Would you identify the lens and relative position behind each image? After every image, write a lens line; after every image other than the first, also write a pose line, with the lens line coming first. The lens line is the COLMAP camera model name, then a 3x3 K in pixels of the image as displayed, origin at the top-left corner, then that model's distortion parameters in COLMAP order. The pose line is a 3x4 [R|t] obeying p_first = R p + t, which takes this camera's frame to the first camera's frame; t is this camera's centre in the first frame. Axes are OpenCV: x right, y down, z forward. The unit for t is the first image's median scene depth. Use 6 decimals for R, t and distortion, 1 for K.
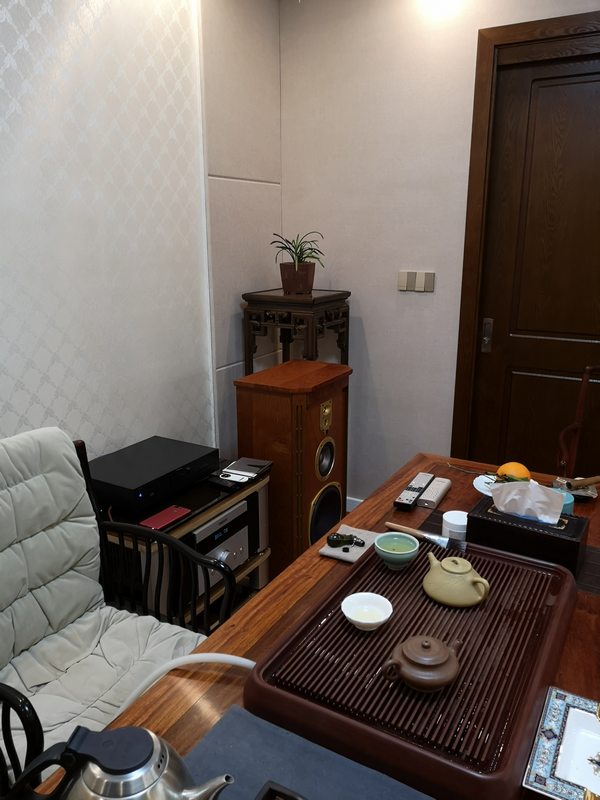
lens RADIAL K [[634.4, 0, 301.9], [0, 634.4, 403.7], [0, 0, 1]] dist [0.007293, -0.002651]
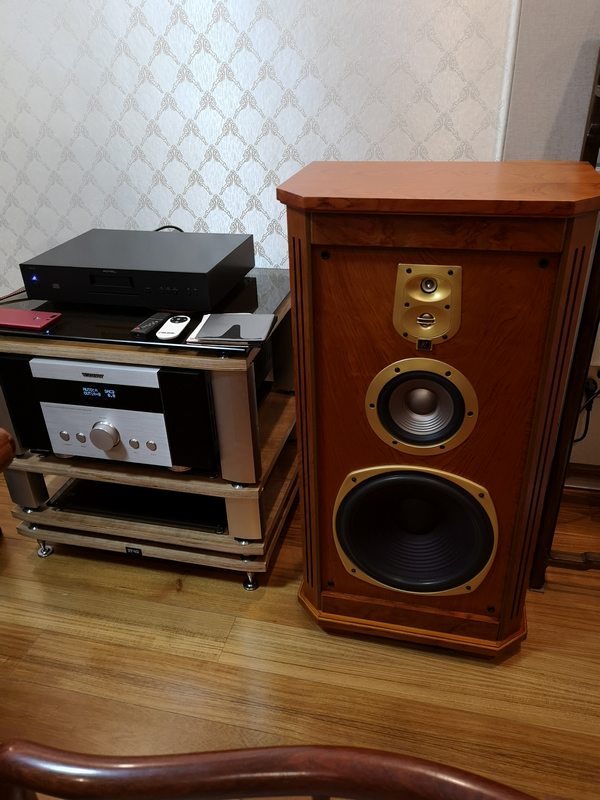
lens RADIAL K [[634.4, 0, 298.6], [0, 634.4, 393.8], [0, 0, 1]] dist [0.007293, -0.002651]
pose [[0.268381, 0.453038, -0.850134, 0.321541], [-0.226113, 0.887482, 0.401558, -0.059843], [0.936400, 0.084456, 0.340622, 0.706694]]
